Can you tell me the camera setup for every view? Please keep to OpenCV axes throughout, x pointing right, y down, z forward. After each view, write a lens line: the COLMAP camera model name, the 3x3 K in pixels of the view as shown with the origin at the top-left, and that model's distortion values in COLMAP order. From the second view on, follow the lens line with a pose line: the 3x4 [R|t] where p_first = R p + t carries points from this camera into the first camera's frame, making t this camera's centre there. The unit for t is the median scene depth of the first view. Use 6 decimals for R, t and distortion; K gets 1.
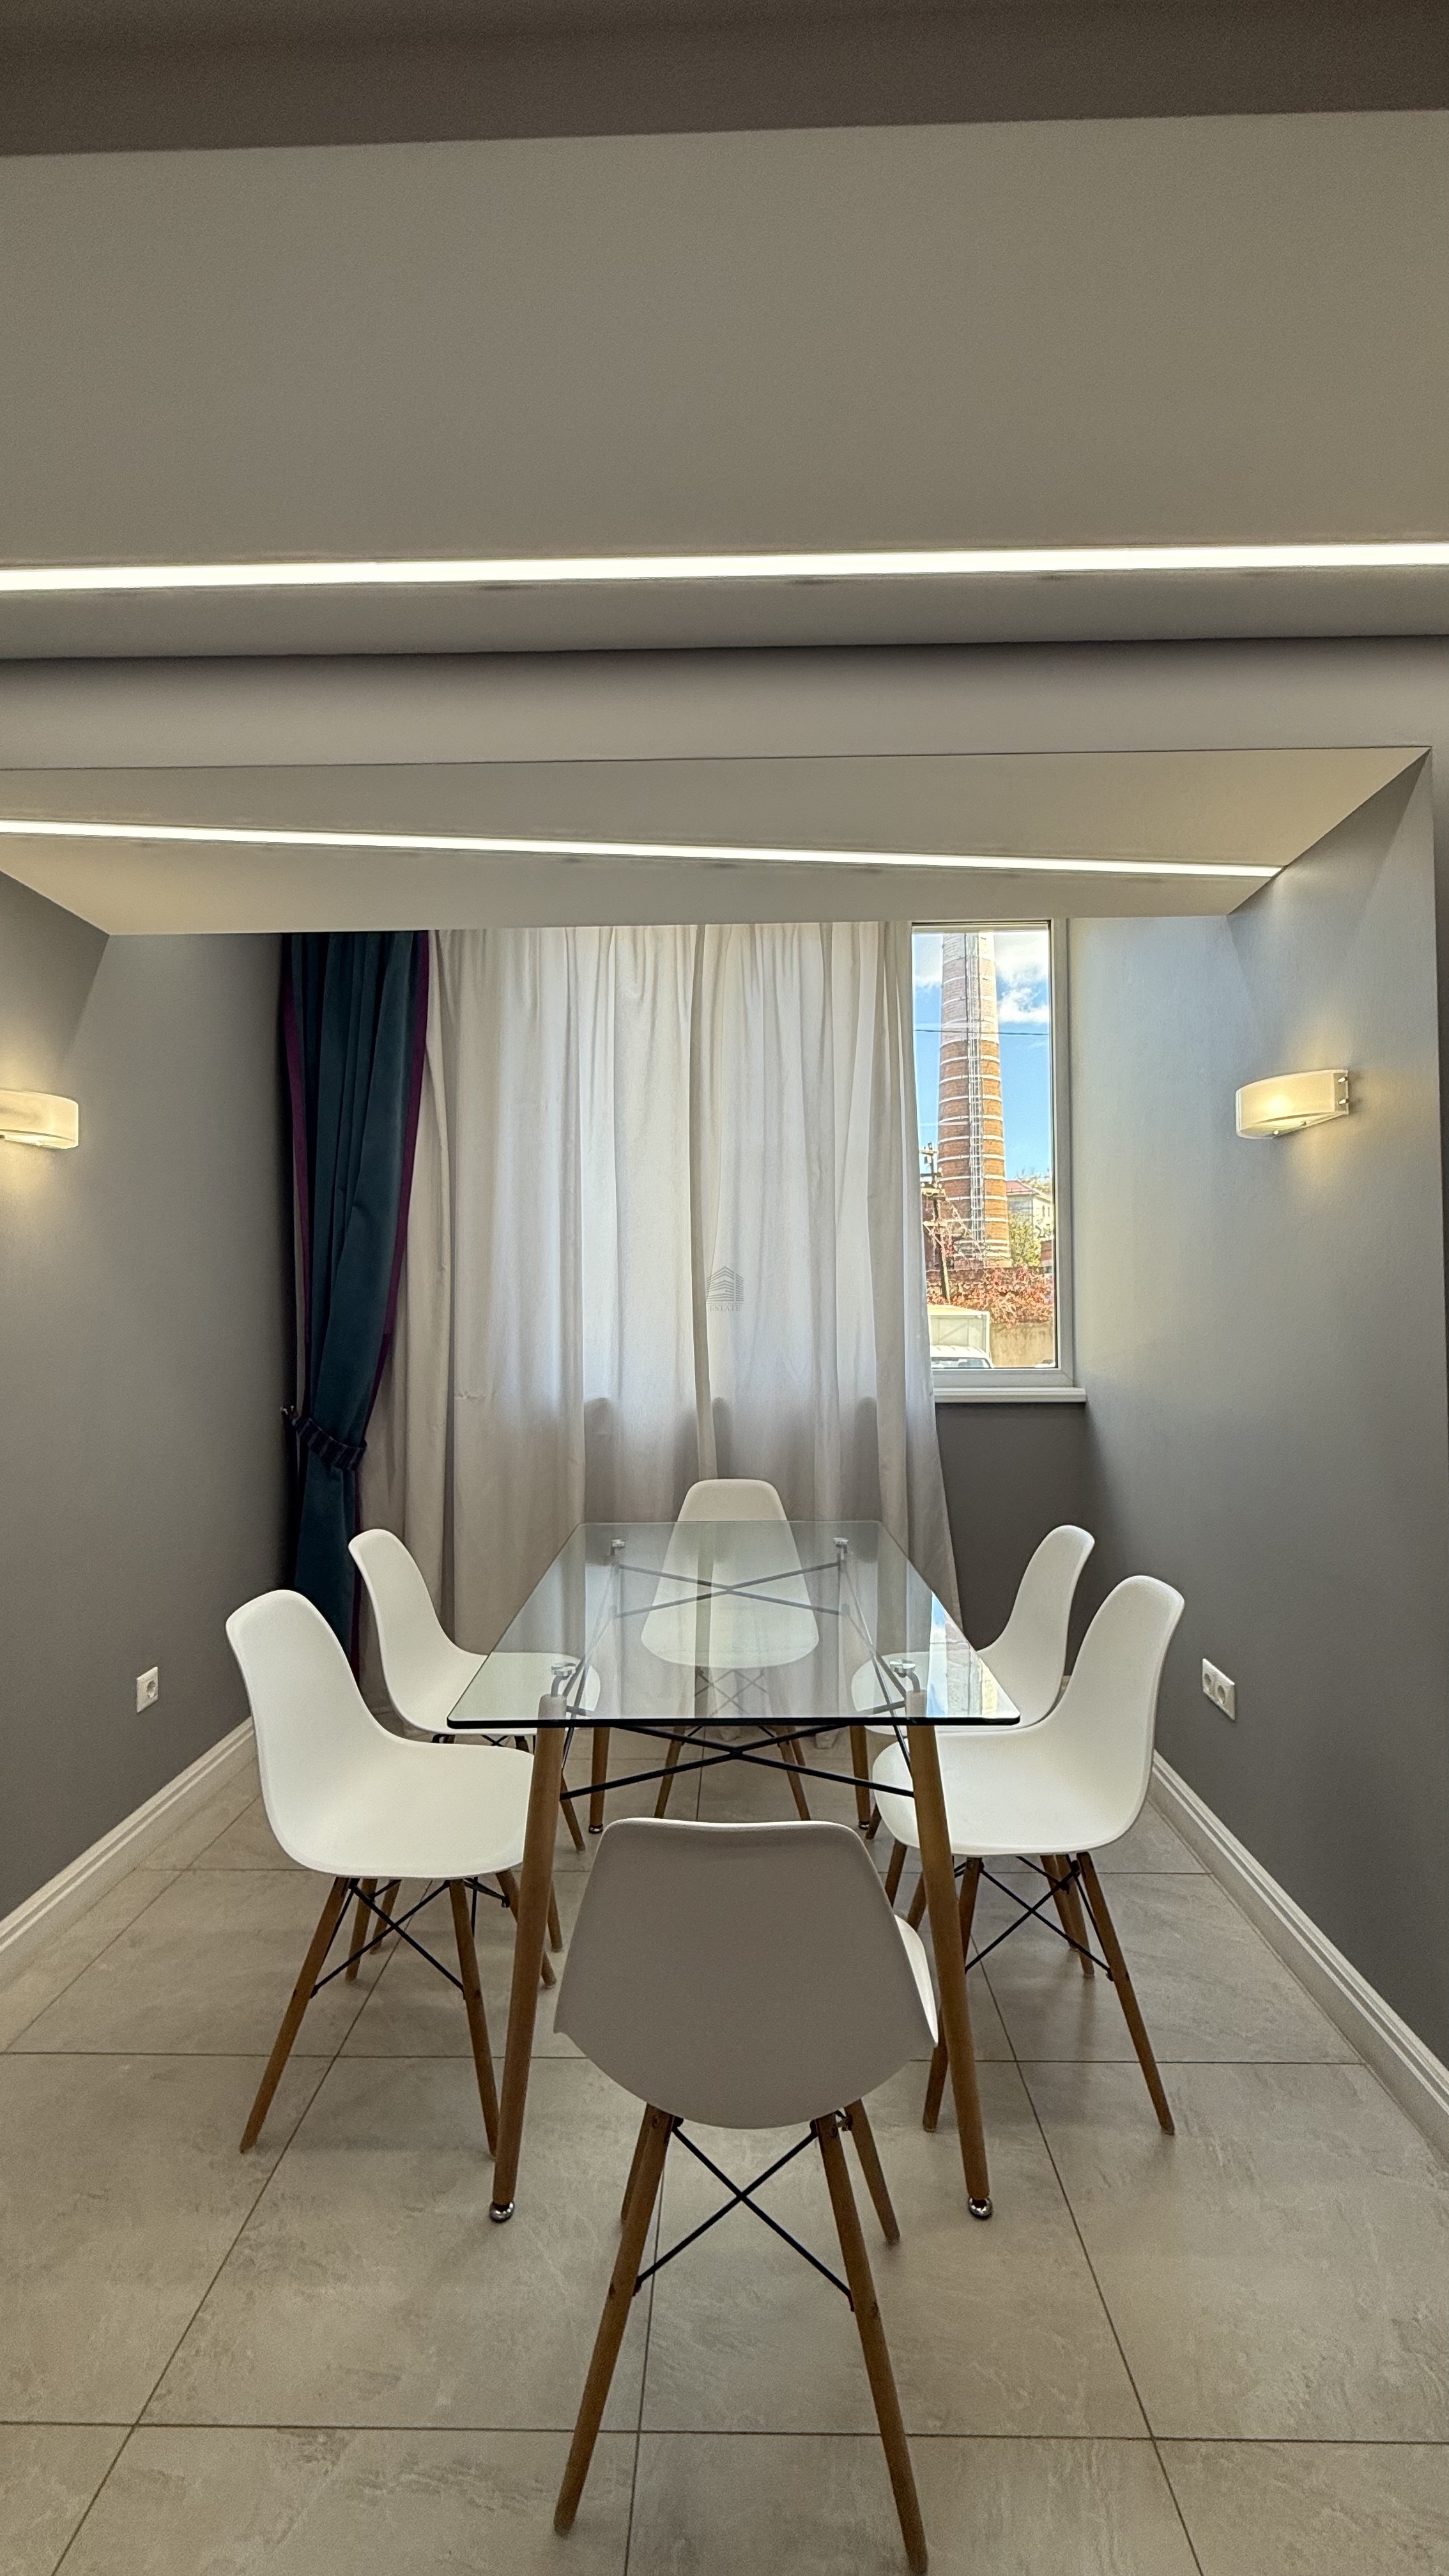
lens RADIAL K [[1021.1, 0, 722.0], [0, 1021.1, 1289.4], [0, 0, 1]] dist [-0.001820, 0.000108]
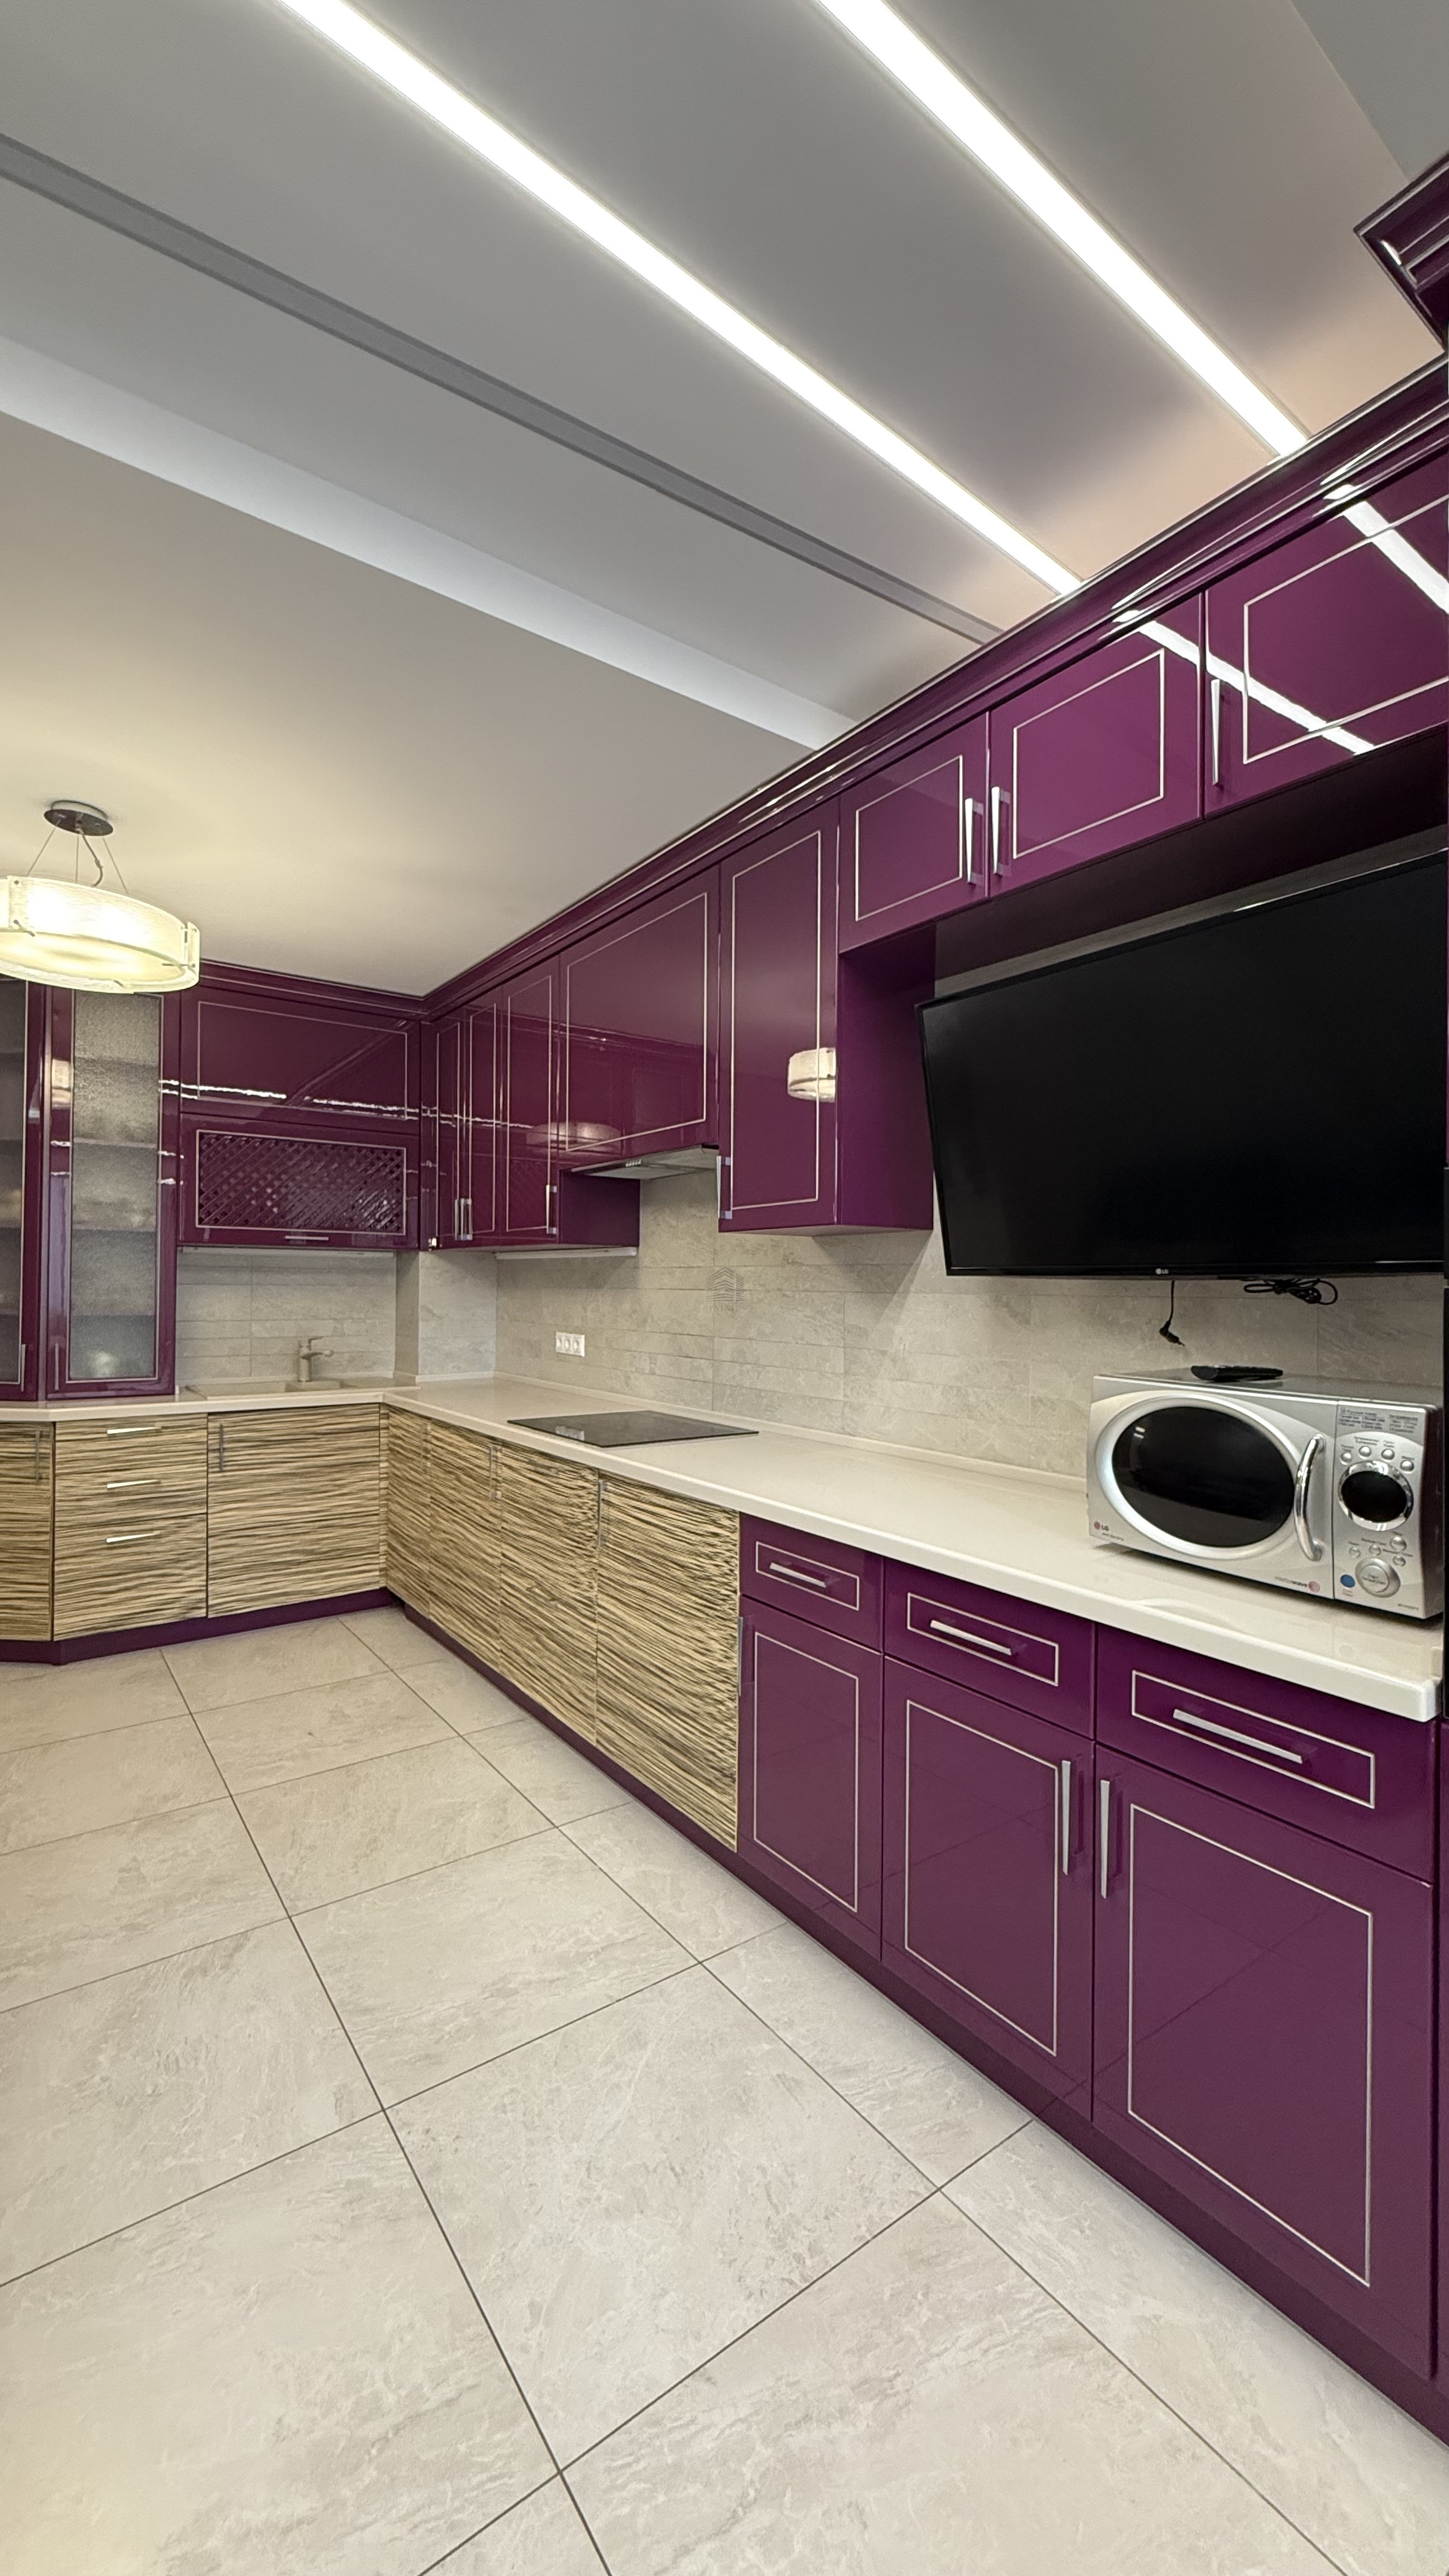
lens RADIAL K [[1021.1, 0, 720.4], [0, 1021.1, 1283.5], [0, 0, 1]] dist [-0.001820, 0.000108]
pose [[-0.600744, 0.000131, 0.799441, -1.282905], [-0.013732, 0.999851, -0.010483, 0.055636], [-0.799323, -0.017275, -0.600653, 1.804870]]
